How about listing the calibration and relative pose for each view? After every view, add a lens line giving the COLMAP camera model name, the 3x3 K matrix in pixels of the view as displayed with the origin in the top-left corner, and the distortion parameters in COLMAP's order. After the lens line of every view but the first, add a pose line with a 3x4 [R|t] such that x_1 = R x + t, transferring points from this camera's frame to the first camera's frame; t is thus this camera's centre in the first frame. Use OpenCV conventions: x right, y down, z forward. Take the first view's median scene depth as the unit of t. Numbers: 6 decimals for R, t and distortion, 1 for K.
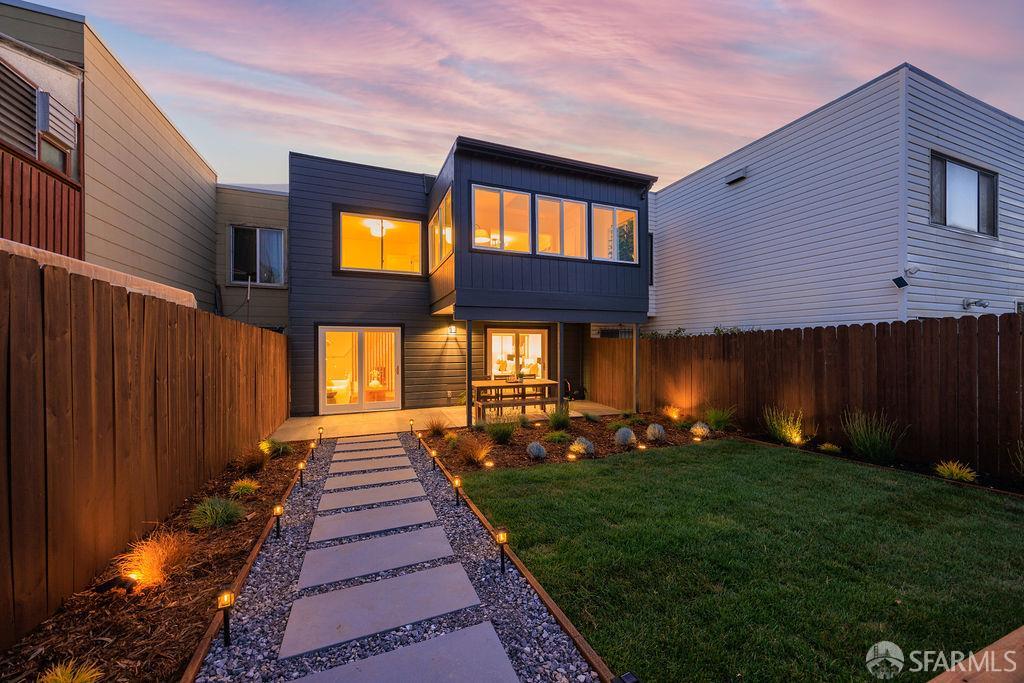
lens RADIAL K [[372.1, 0, 532.3], [0, 372.1, 345.8], [0, 0, 1]] dist [0.000615, 0.000199]
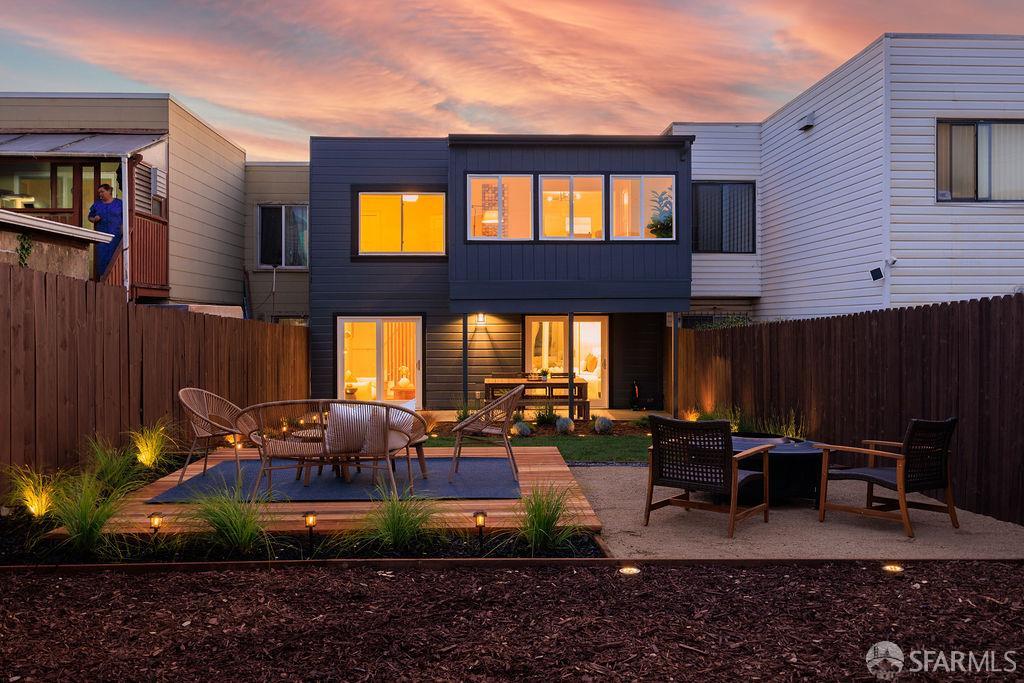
lens RADIAL K [[720.0, 0, 554.8], [0, 720.0, 327.7], [0, 0, 1]] dist [-0.002152, -0.001114]
pose [[0.960035, 0.000326, -0.279881, 0.474000], [-0.000917, 0.999998, -0.001978, -0.022188], [0.279880, 0.002156, 0.960033, -0.607314]]
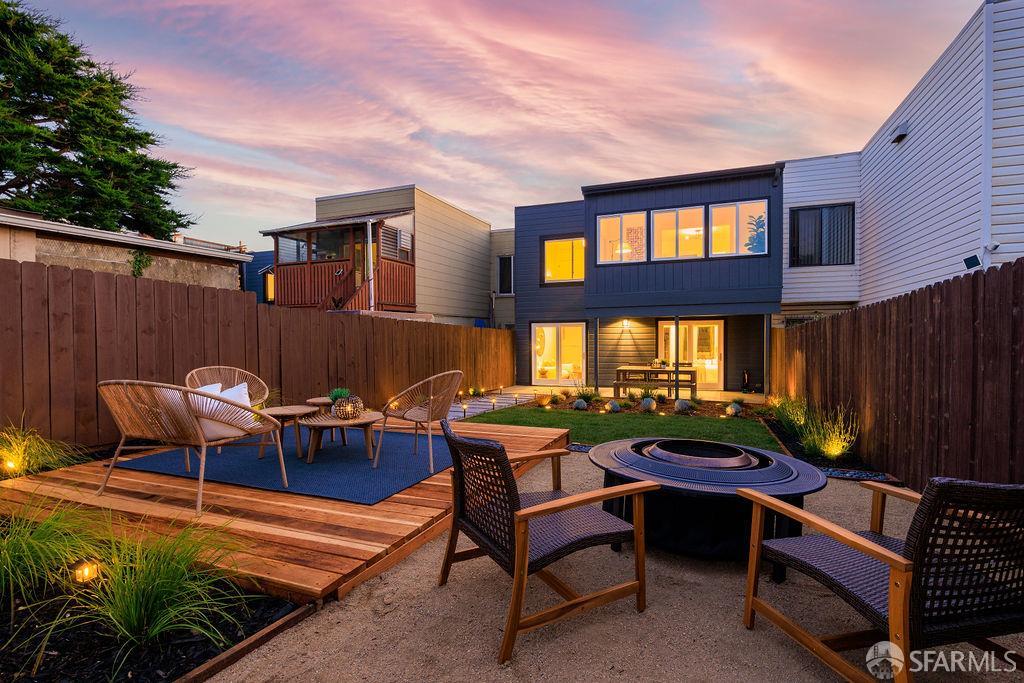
lens RADIAL K [[427.2, 0, 563.8], [0, 427.2, 343.8], [0, 0, 1]] dist [-0.002728, -0.000008]
pose [[0.787702, 0.007333, -0.616012, 0.559384], [0.004161, 0.999843, 0.017224, -0.001573], [0.616042, -0.016130, 0.787548, -0.237141]]
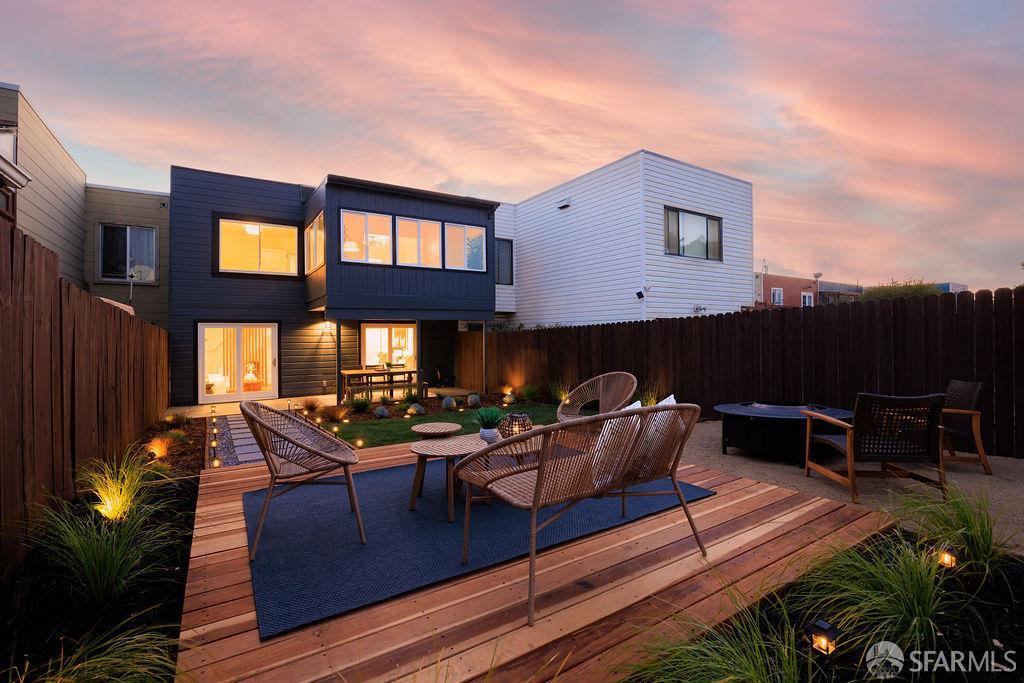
lens RADIAL K [[417.4, 0, 504.3], [0, 417.4, 329.9], [0, 0, 1]] dist [-0.013023, 0.000371]
pose [[0.985599, -0.005582, 0.169007, 0.110703], [0.008308, 0.999846, -0.015428, -0.006211], [-0.168895, 0.016610, 0.985494, -0.361401]]
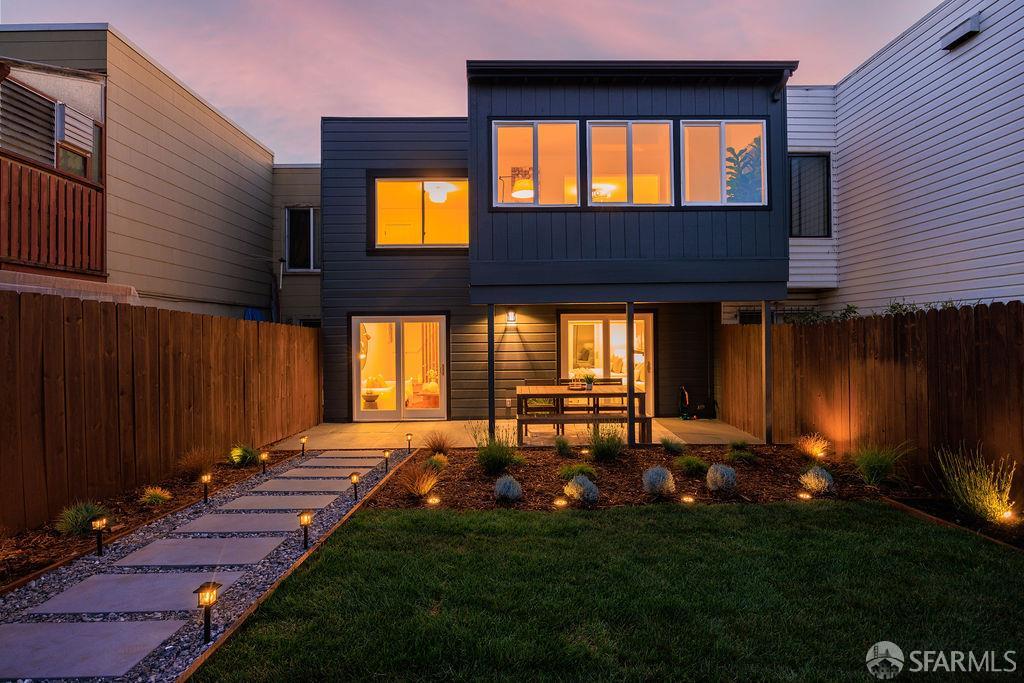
lens RADIAL K [[506.8, 0, 520.5], [0, 506.8, 335.8], [0, 0, 1]] dist [-0.008147, -0.000884]
pose [[0.934081, -0.009195, -0.356943, 0.198393], [0.008253, 0.999957, -0.004161, -0.000979], [0.356966, 0.000940, 0.934117, 0.062134]]
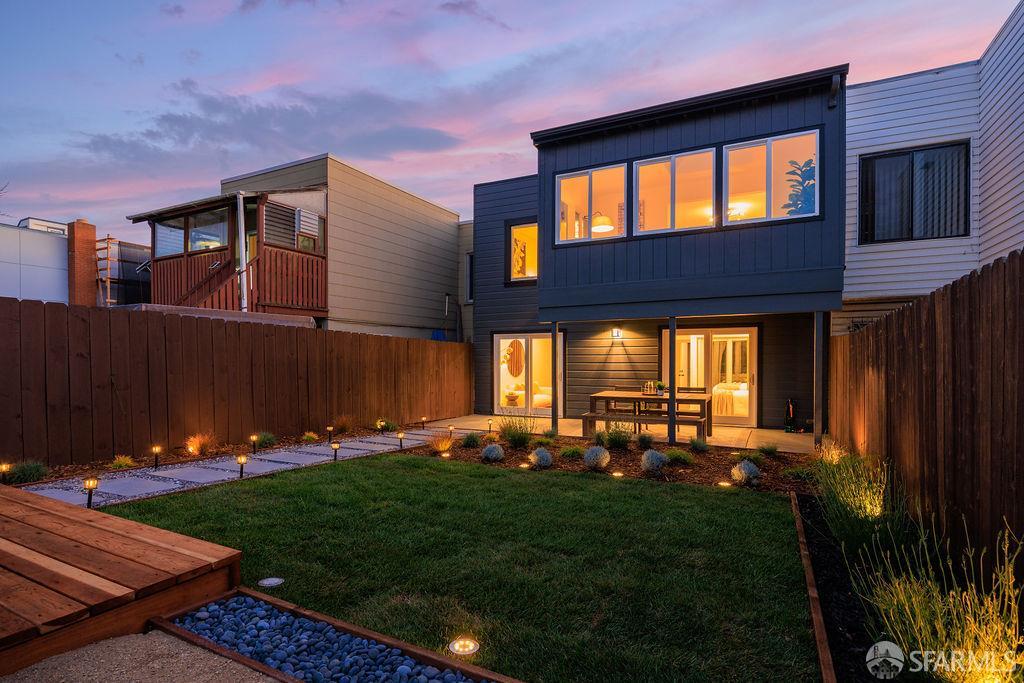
lens RADIAL K [[465.6, 0, 529.2], [0, 465.6, 362.1], [0, 0, 1]] dist [-0.002456, 0.000401]
pose [[0.695003, 0.005130, -0.718989, 0.507674], [0.003236, 0.999942, 0.010262, 0.015706], [0.719000, -0.009459, 0.694946, 0.111734]]
